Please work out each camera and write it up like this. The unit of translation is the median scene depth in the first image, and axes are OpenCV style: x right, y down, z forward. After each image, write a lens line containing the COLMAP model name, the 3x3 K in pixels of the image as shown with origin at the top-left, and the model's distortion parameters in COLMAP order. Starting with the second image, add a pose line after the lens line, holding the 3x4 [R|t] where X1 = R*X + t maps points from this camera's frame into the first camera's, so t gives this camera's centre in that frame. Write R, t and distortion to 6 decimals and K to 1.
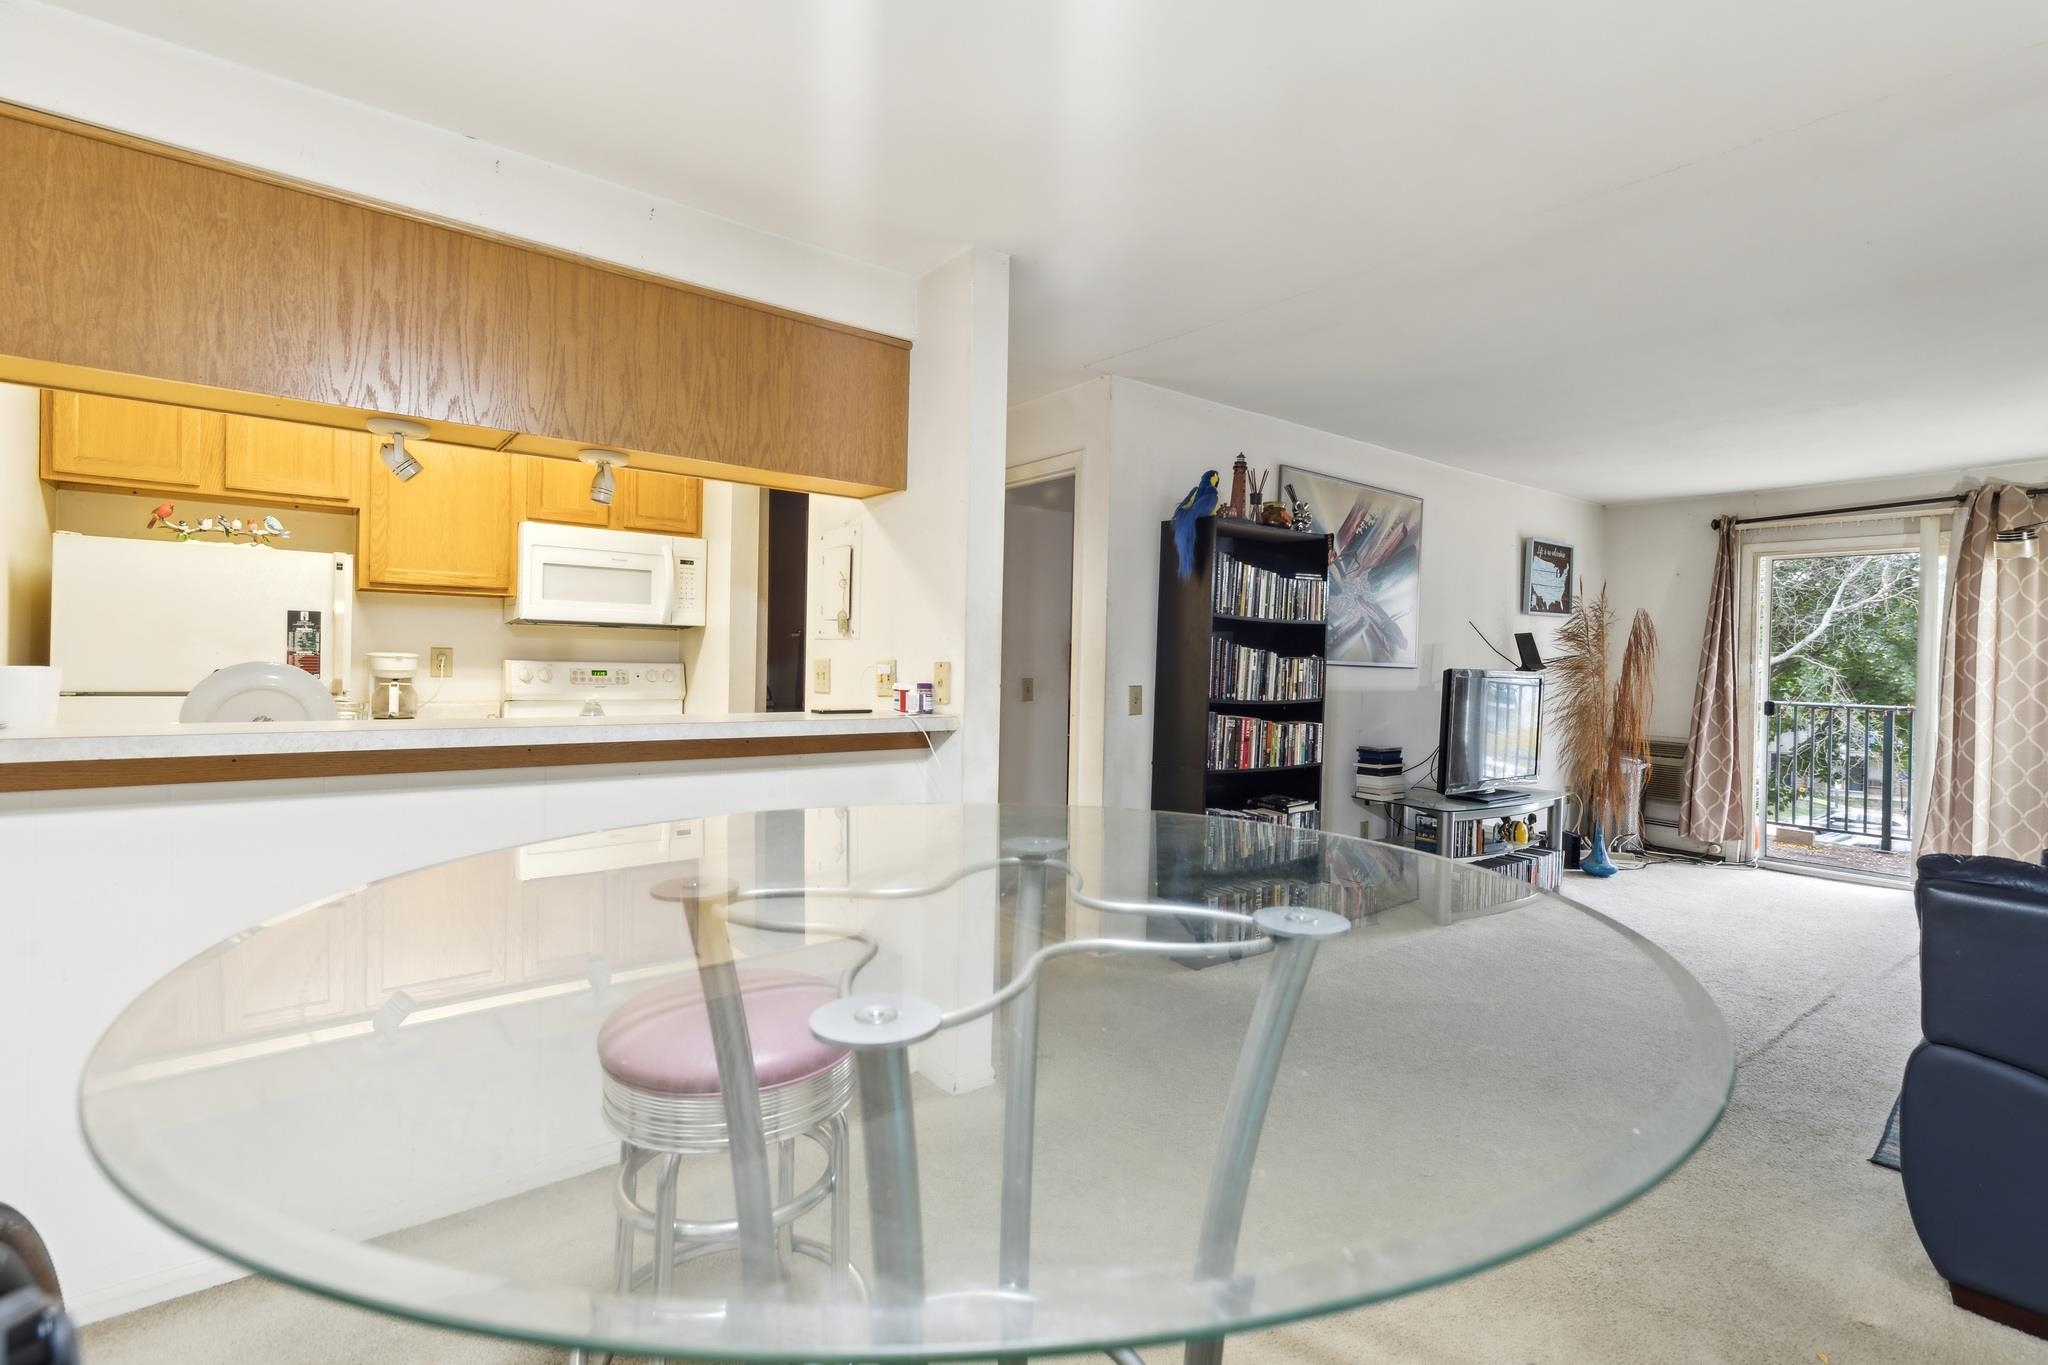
lens RADIAL K [[937.8, 0, 1032.1], [0, 937.8, 672.2], [0, 0, 1]] dist [0.004376, -0.000449]
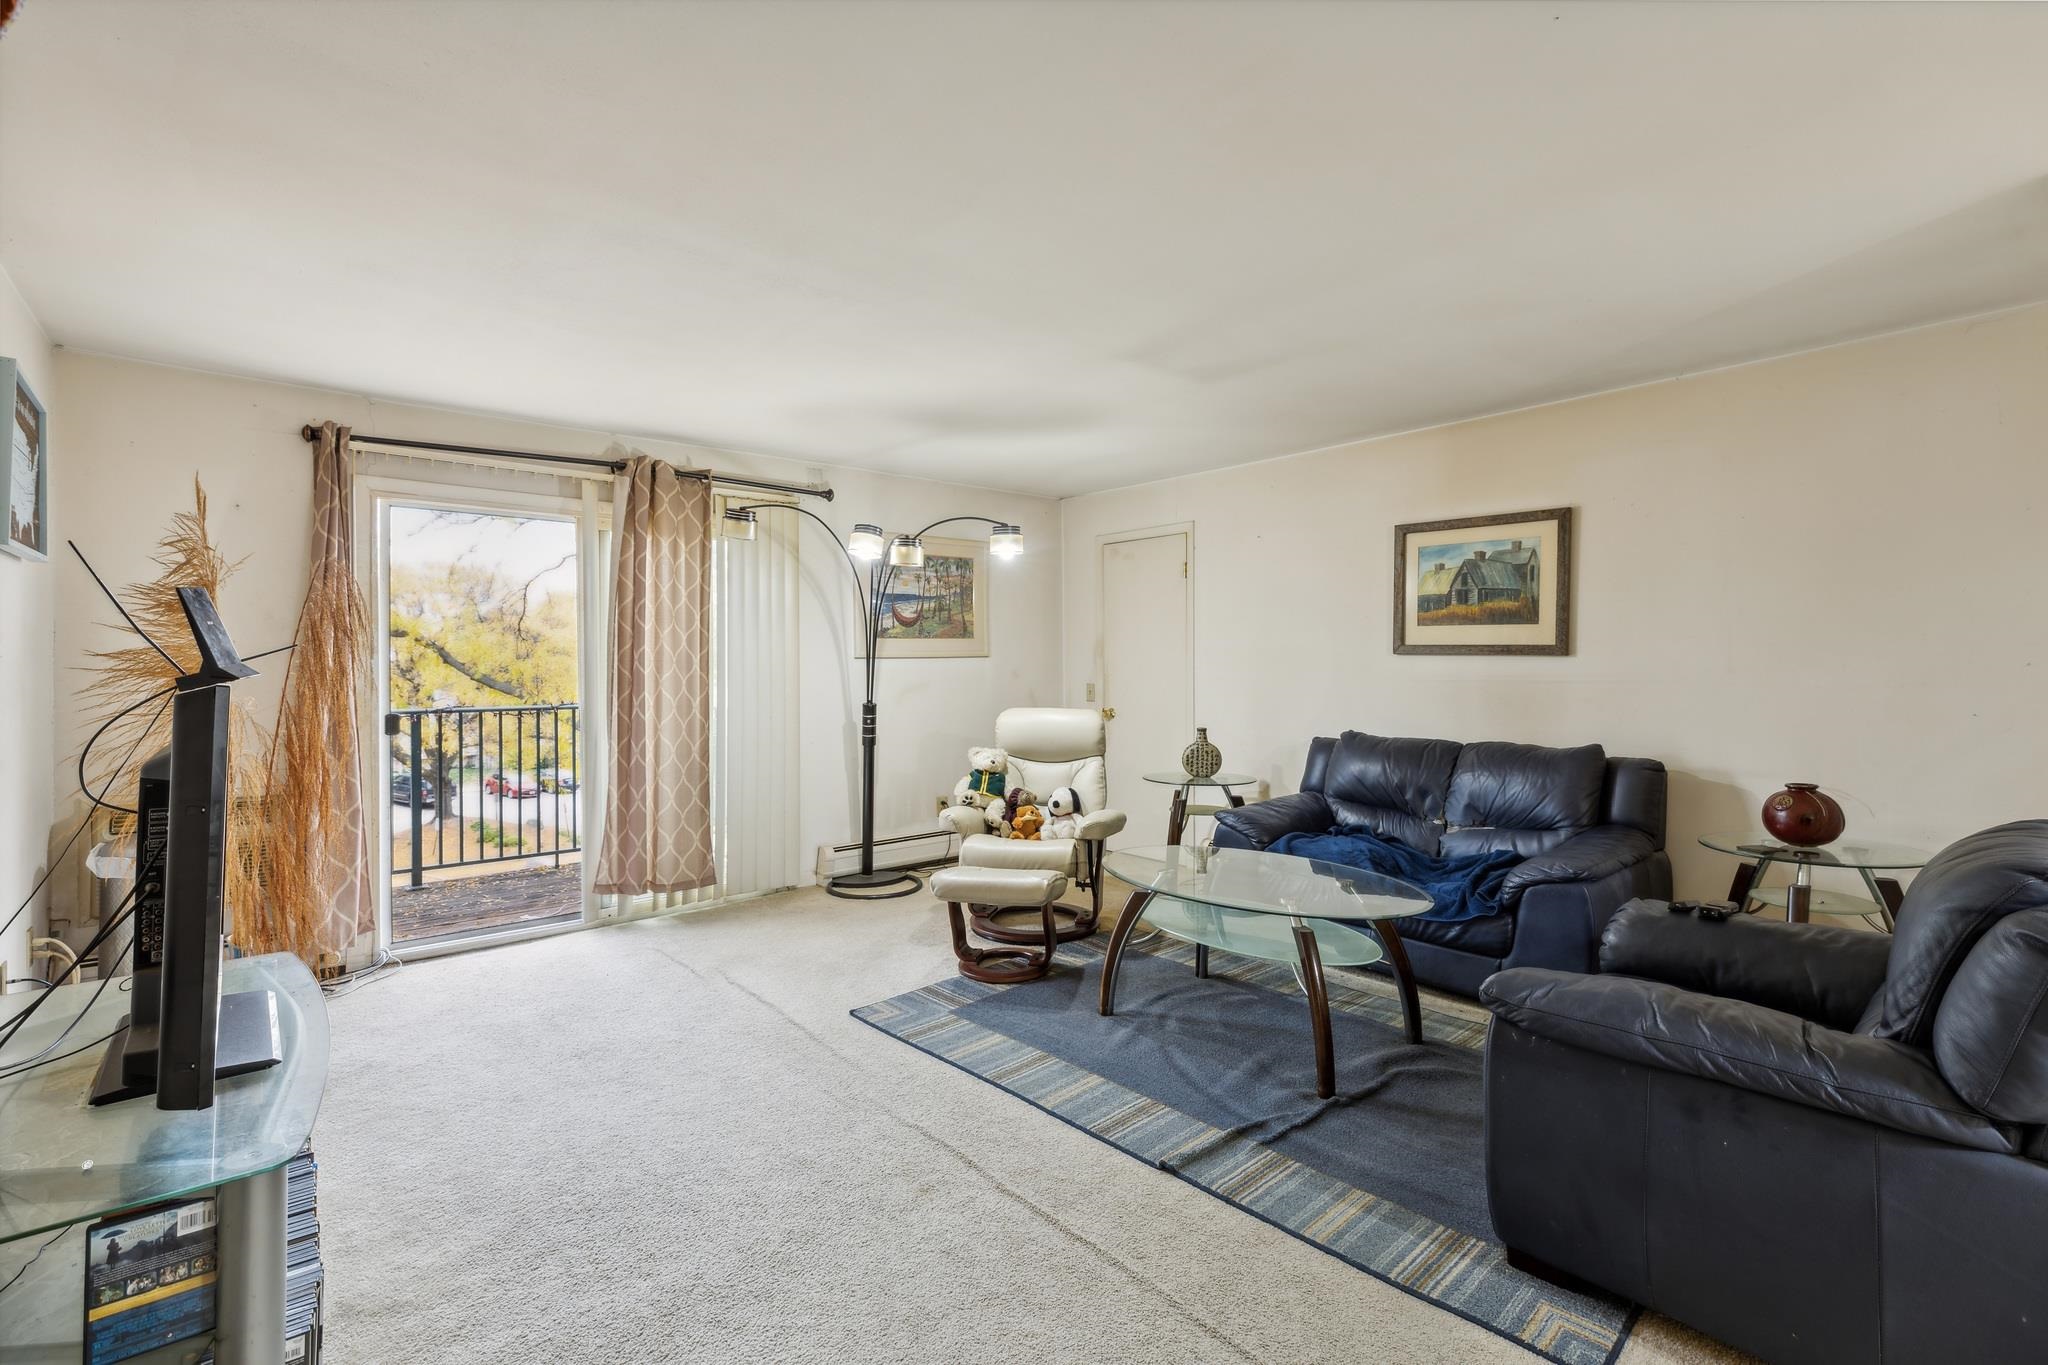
lens RADIAL K [[937.8, 0, 1062.0], [0, 937.8, 657.1], [0, 0, 1]] dist [0.004376, -0.000449]
pose [[-0.047689, -0.009811, 0.998814, 0.139361], [0.018968, 0.999763, 0.010726, -0.013768], [-0.998682, 0.019457, -0.047492, 0.823651]]
